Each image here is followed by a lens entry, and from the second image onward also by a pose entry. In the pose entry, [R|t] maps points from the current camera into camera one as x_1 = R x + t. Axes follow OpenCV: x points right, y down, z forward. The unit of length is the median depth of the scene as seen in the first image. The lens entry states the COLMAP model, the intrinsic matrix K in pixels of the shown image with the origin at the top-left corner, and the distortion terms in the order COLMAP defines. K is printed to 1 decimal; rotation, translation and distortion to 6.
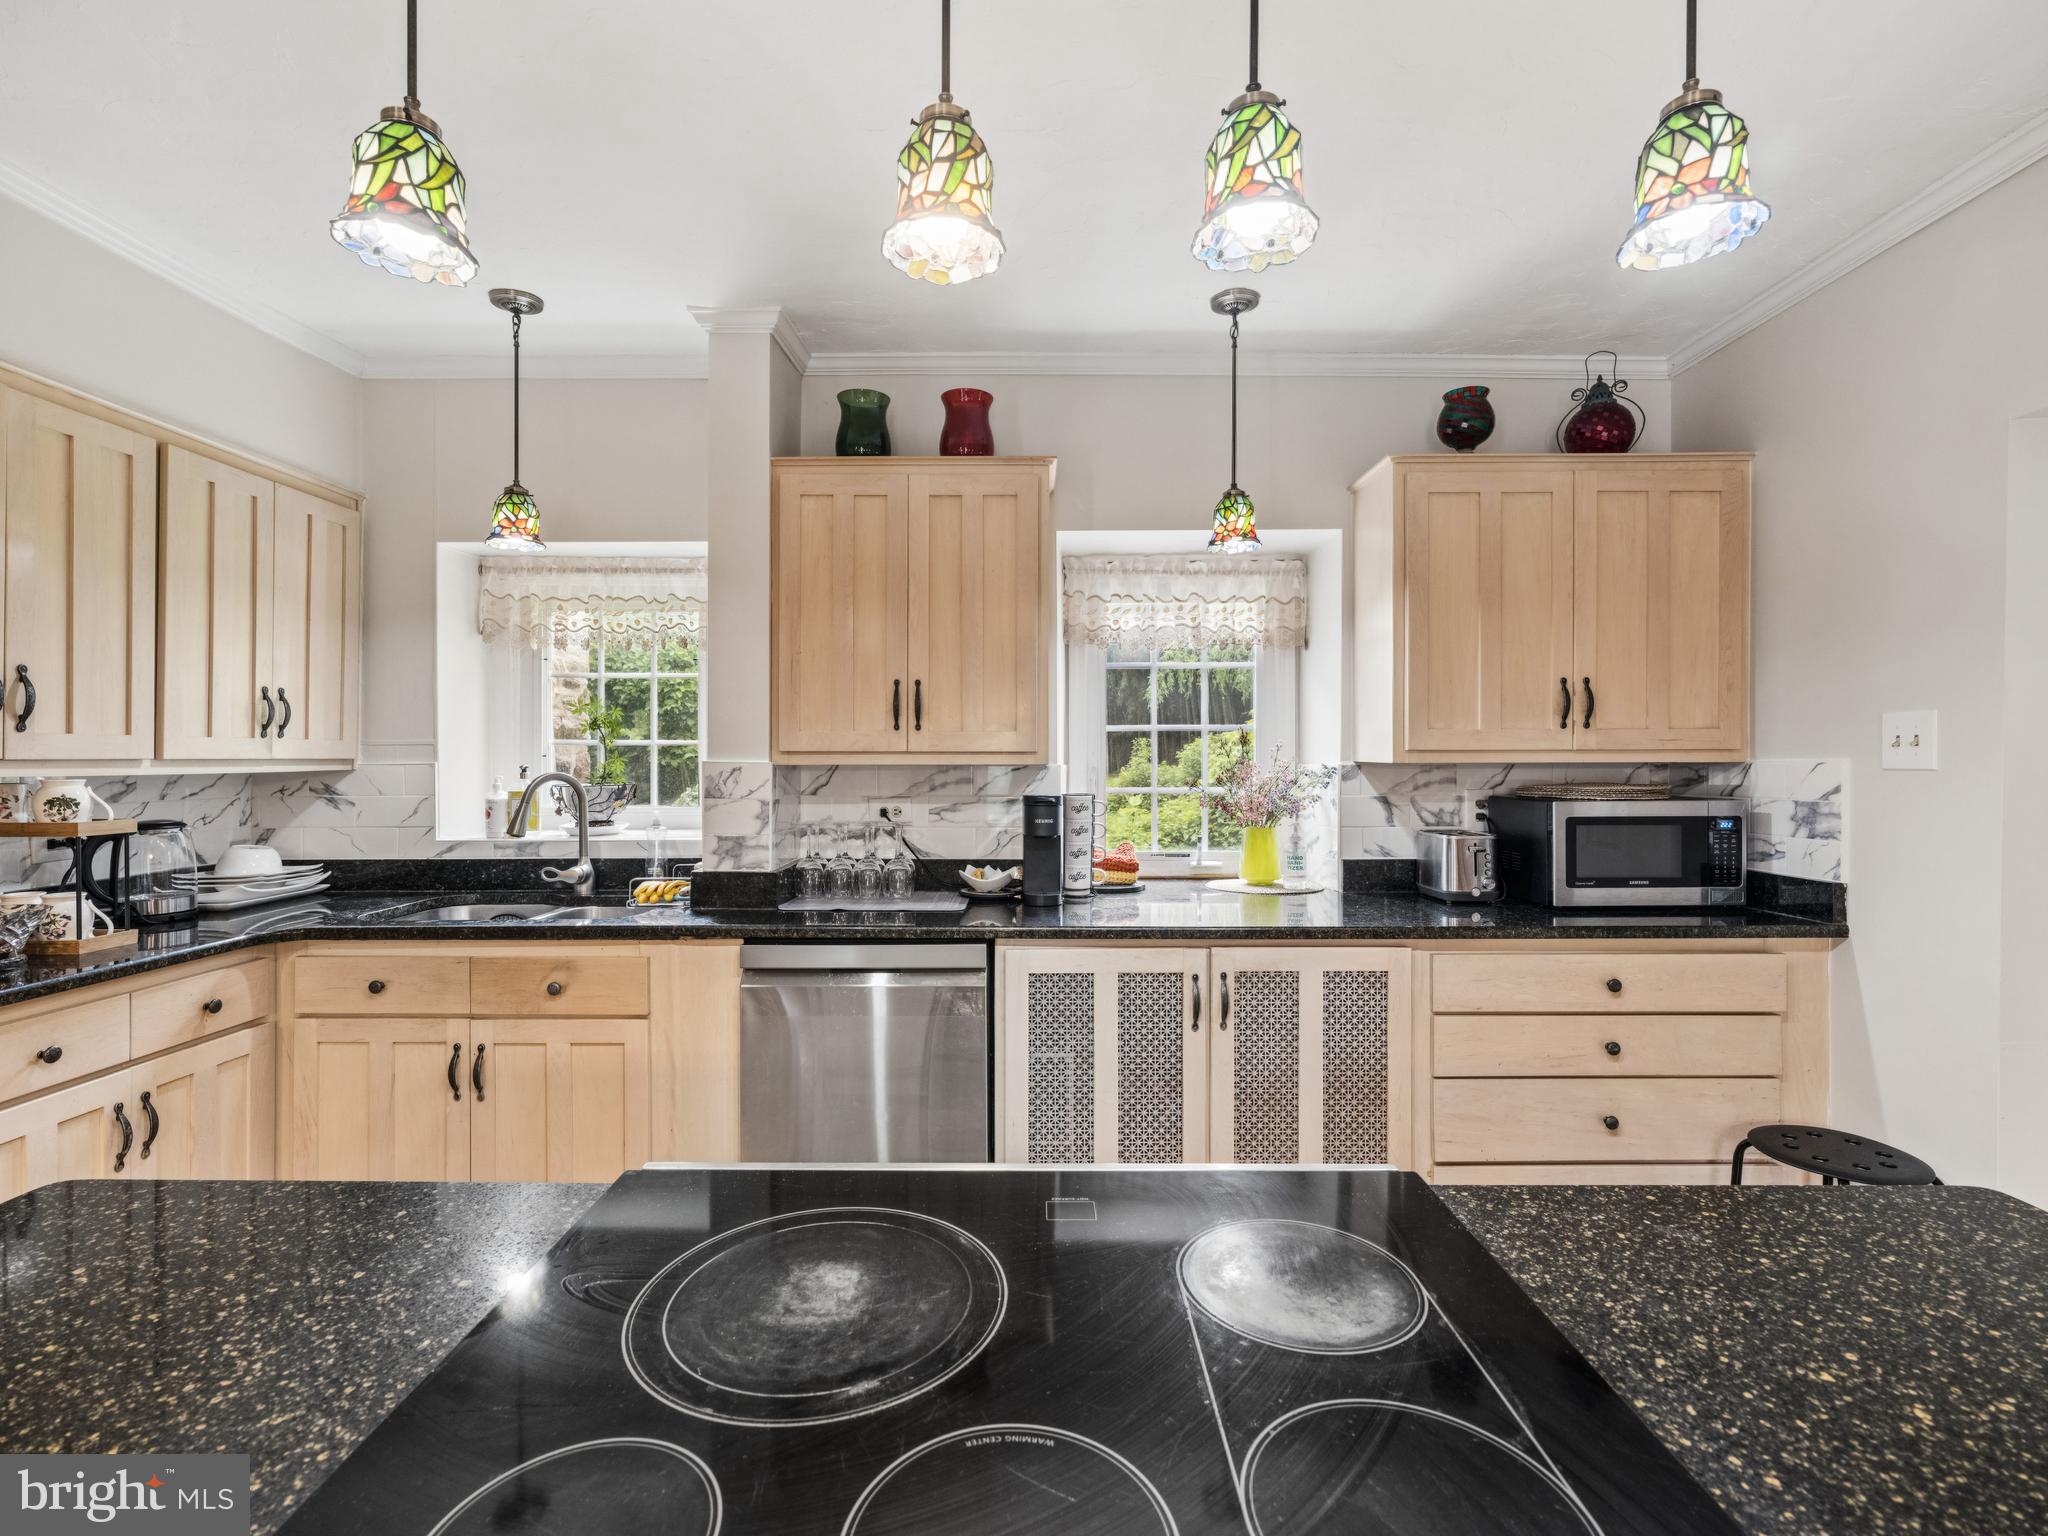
lens RADIAL K [[954.3, 0, 1027.0], [0, 954.3, 762.5], [0, 0, 1]] dist [-0.006760, -0.000205]
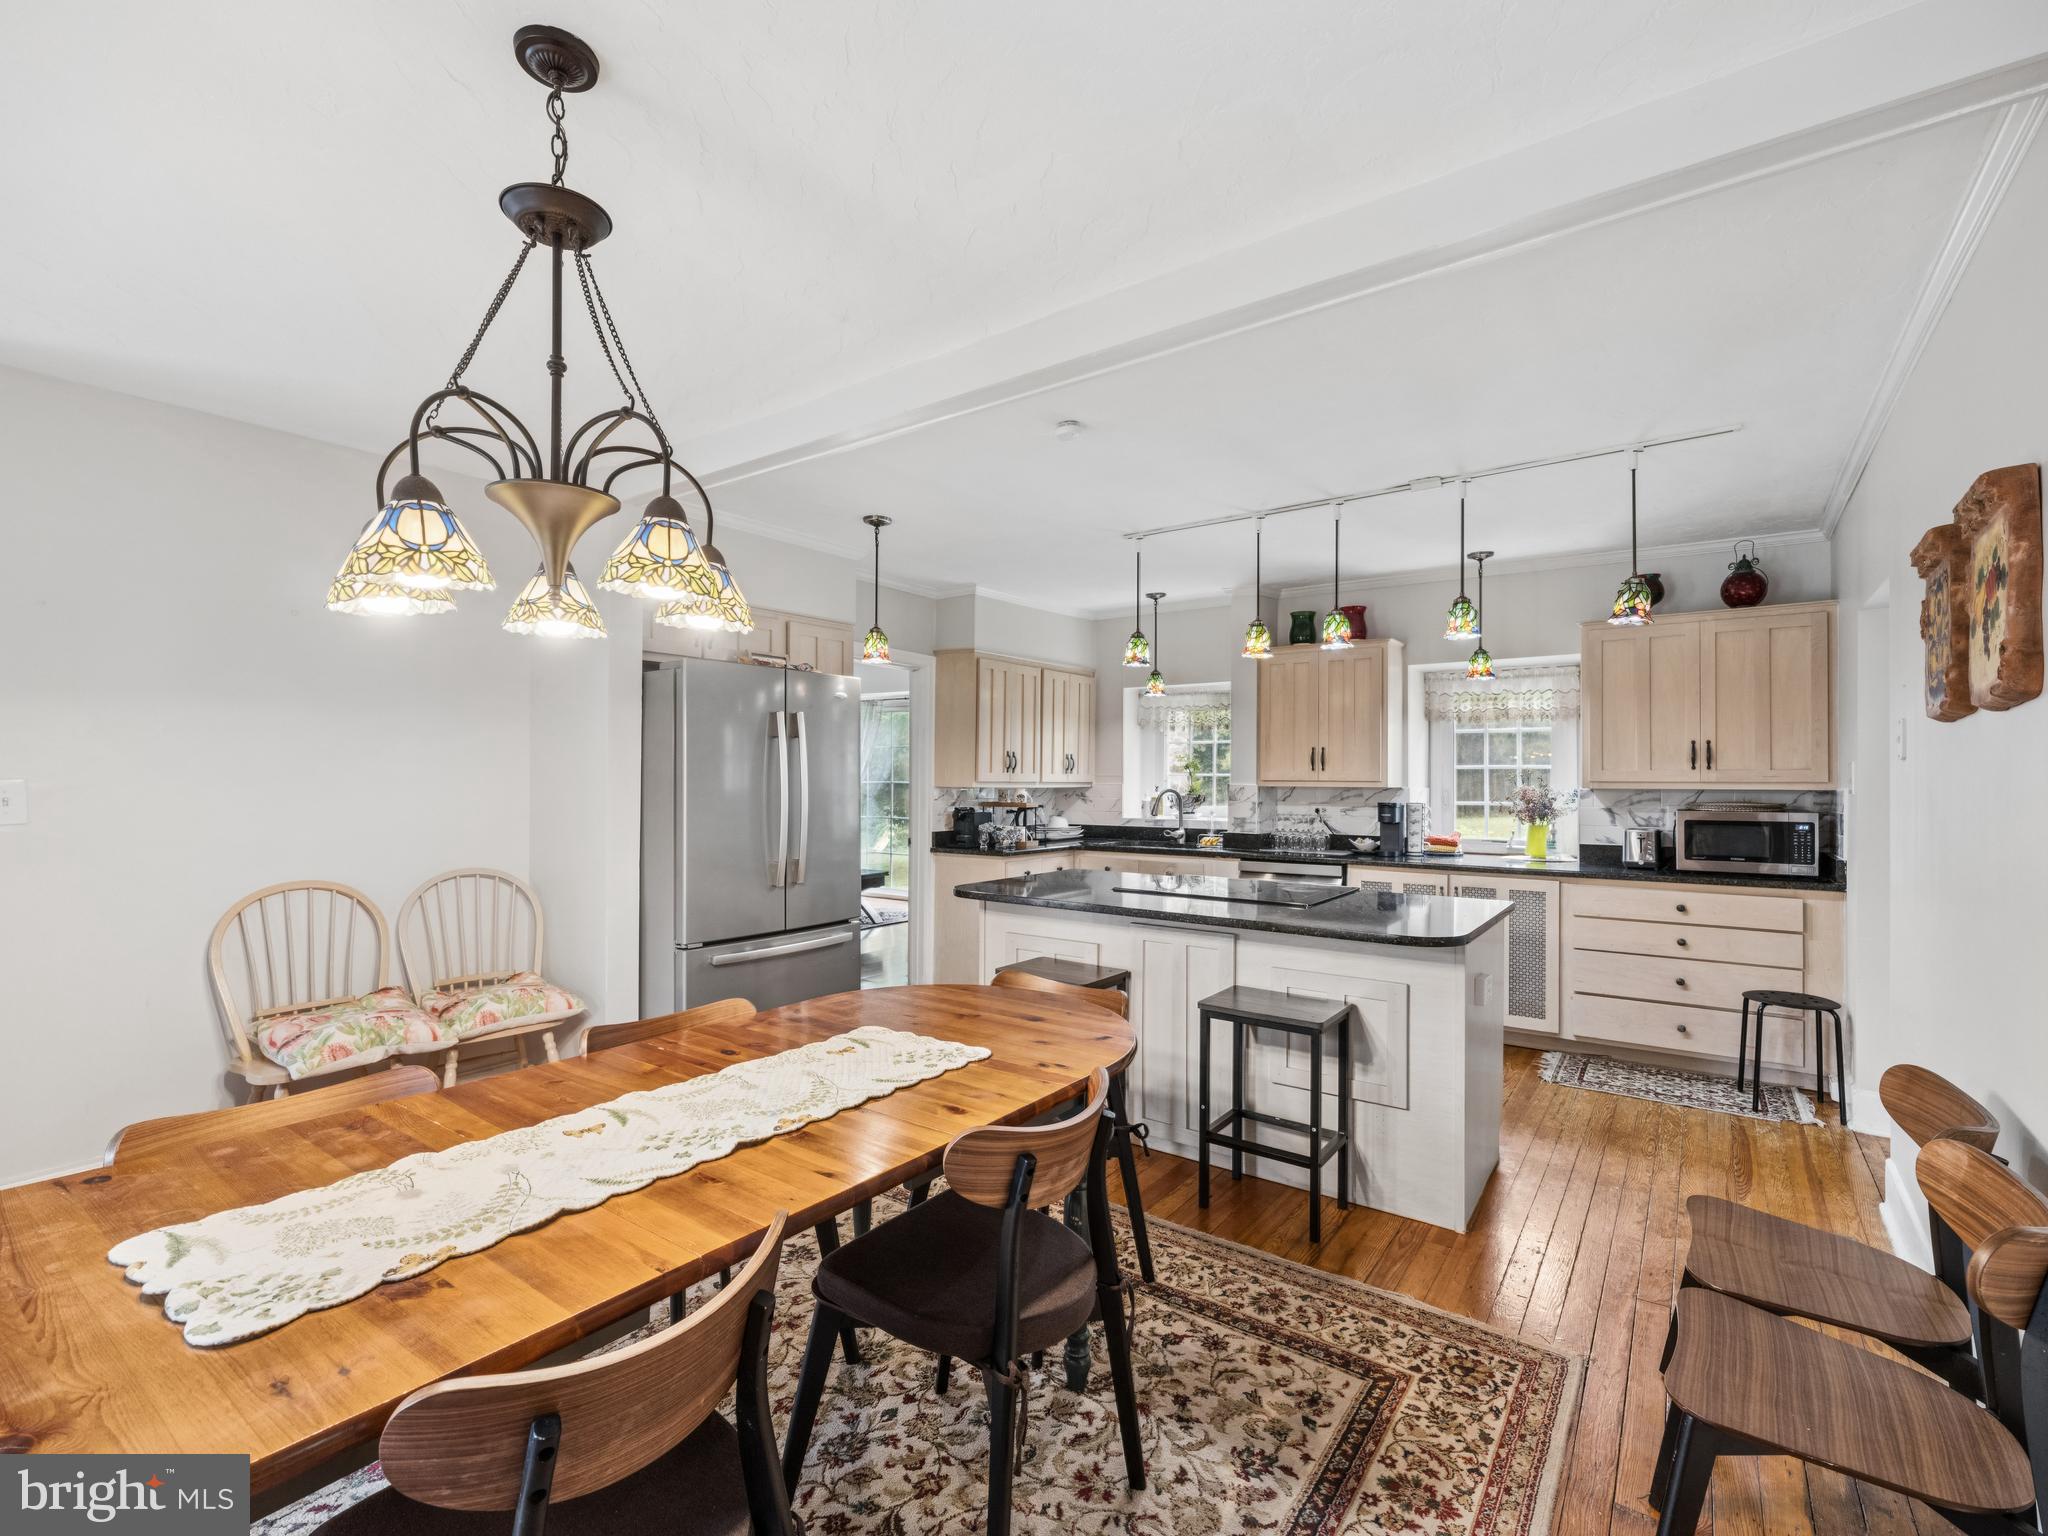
lens RADIAL K [[923.0, 0, 1021.4], [0, 923.0, 763.9], [0, 0, 1]] dist [-0.004427, -0.000222]
pose [[0.812002, -0.004759, -0.583635, 0.518827], [-0.009598, 0.999723, -0.021505, 0.001751], [0.583576, 0.023064, 0.811731, -1.027831]]
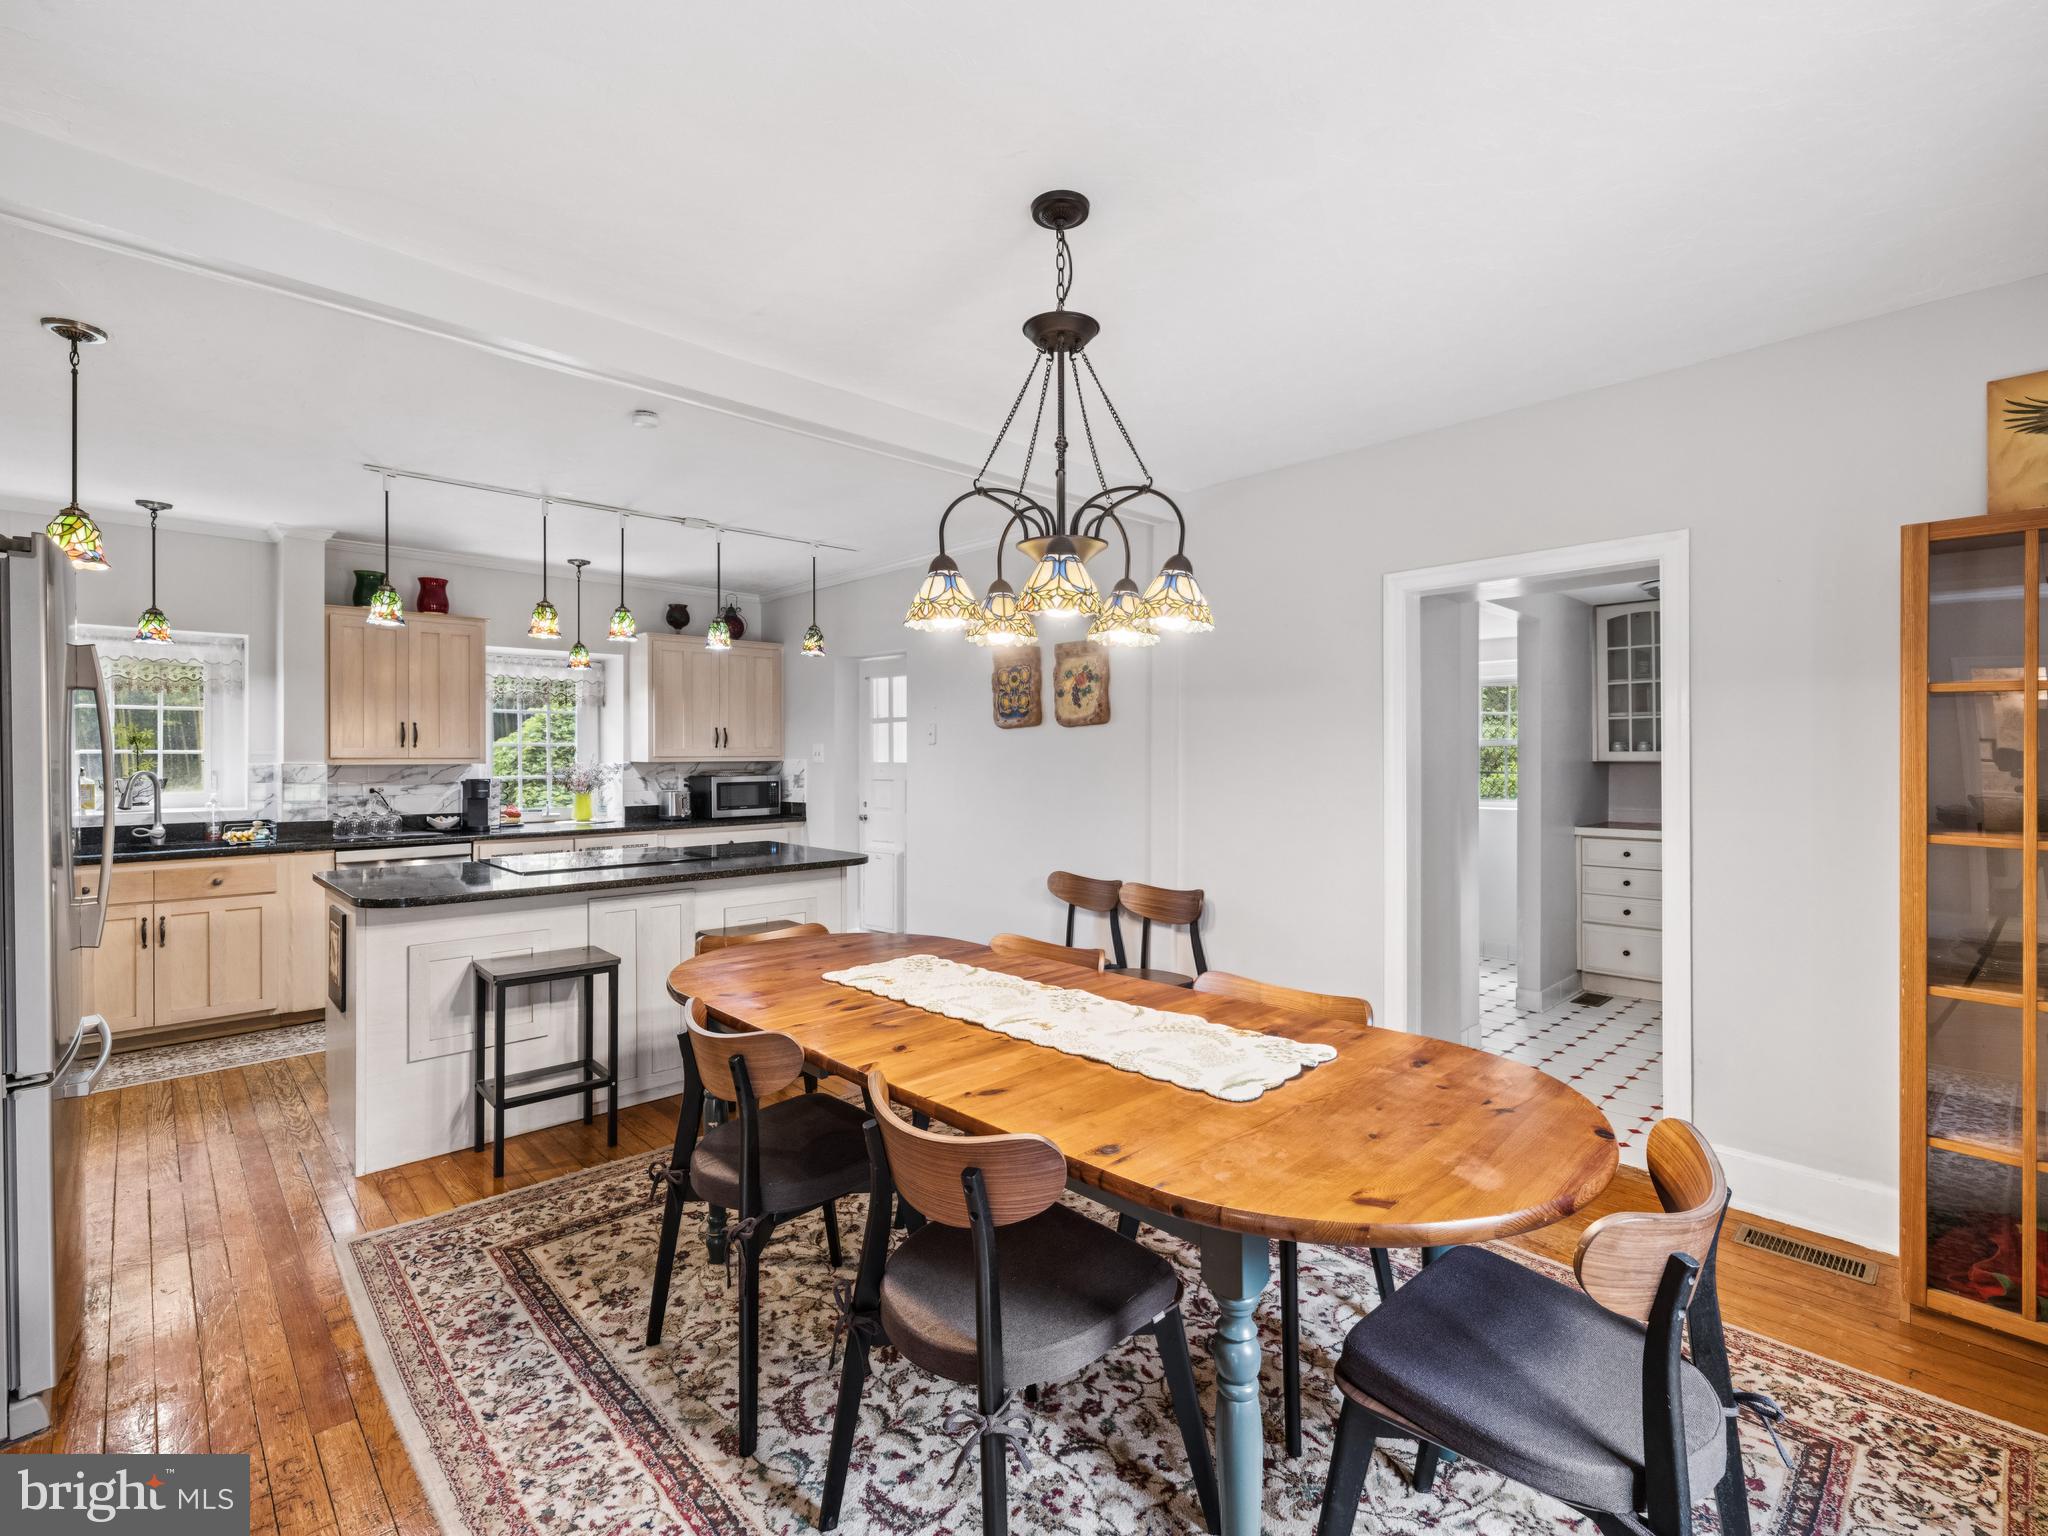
lens RADIAL K [[923.0, 0, 1021.4], [0, 923.0, 763.9], [0, 0, 1]] dist [-0.004427, -0.000222]
pose [[0.721265, -0.008238, 0.692611, -0.510982], [0.006734, 0.999965, 0.004881, -0.000030], [-0.692627, 0.001144, 0.721295, -1.238424]]
